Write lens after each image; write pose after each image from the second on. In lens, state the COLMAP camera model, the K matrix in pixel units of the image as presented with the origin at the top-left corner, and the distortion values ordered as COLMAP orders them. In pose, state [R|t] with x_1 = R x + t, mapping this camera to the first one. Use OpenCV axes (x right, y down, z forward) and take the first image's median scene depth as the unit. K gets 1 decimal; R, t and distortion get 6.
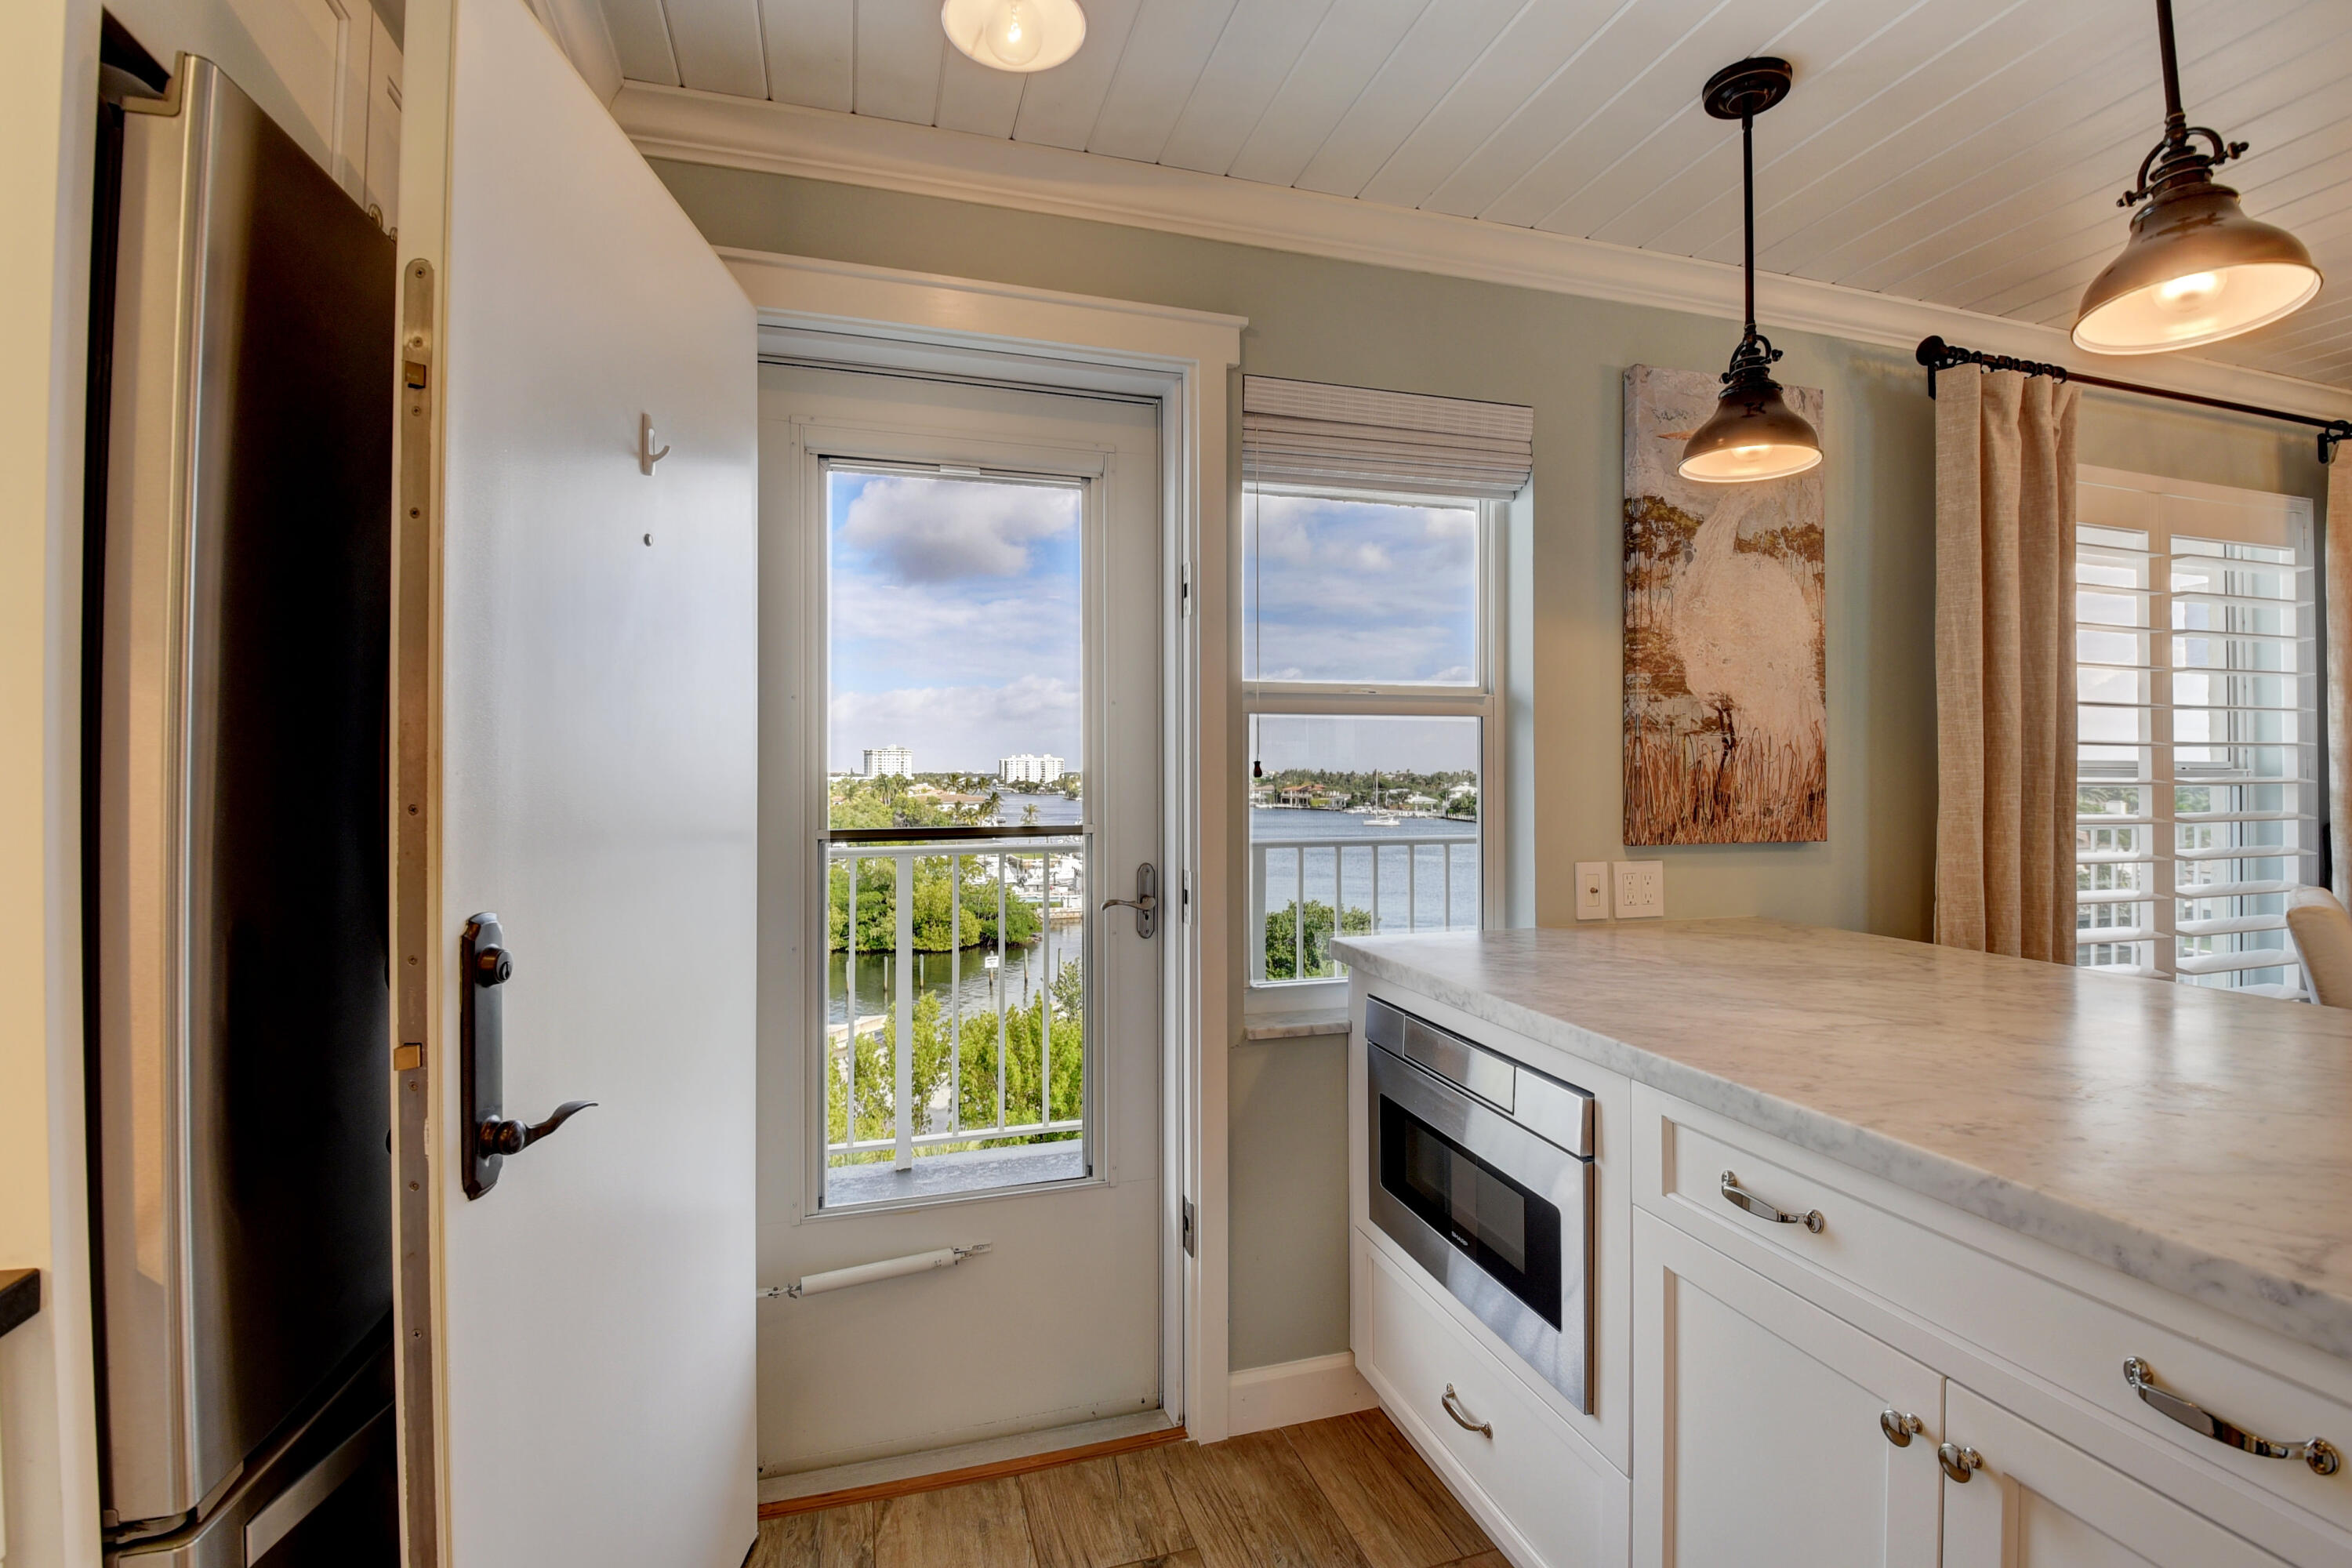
lens RADIAL K [[1027.9, 0, 1170.8], [0, 1027.9, 772.0], [0, 0, 1]] dist [0.010129, -0.018096]
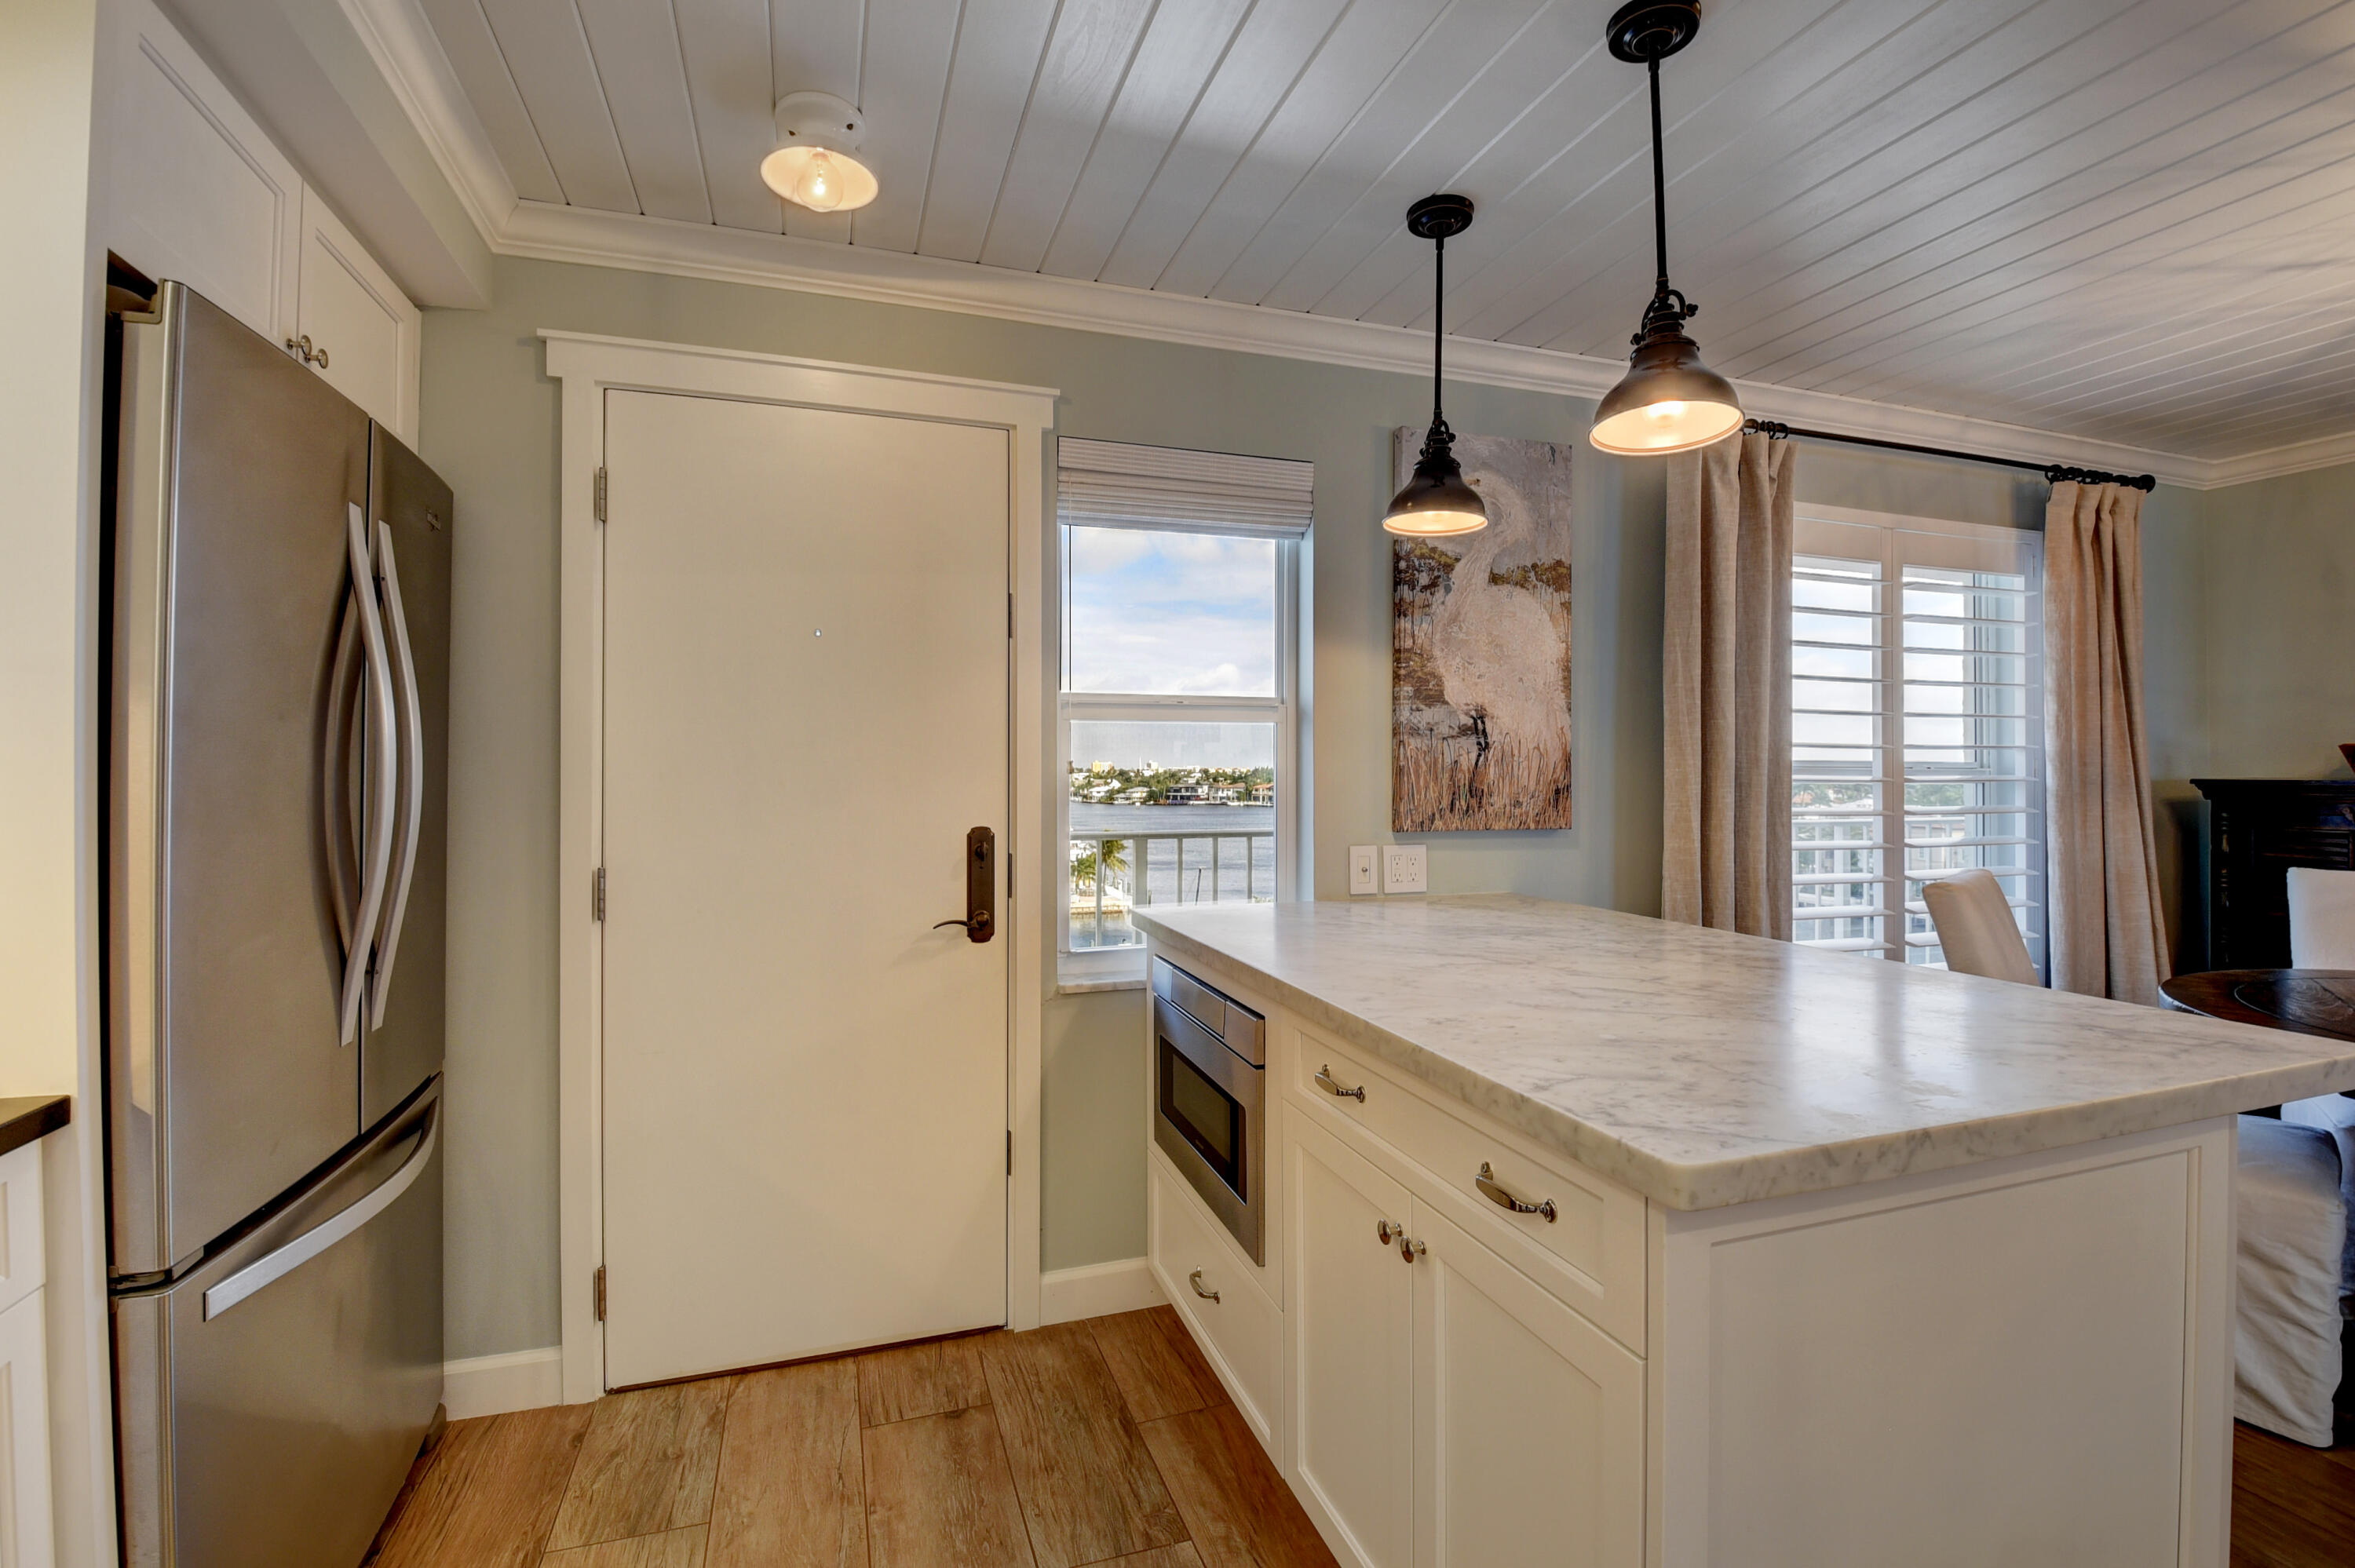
lens RADIAL K [[1025.1, 0, 1170.3], [0, 1025.1, 770.1], [0, 0, 1]] dist [0.021258, -0.029372]
pose [[0.999624, 0.001339, 0.027373, 0.152339], [-0.001346, 0.999999, 0.000249, -0.000069], [-0.027373, -0.000286, 0.999625, -0.173979]]
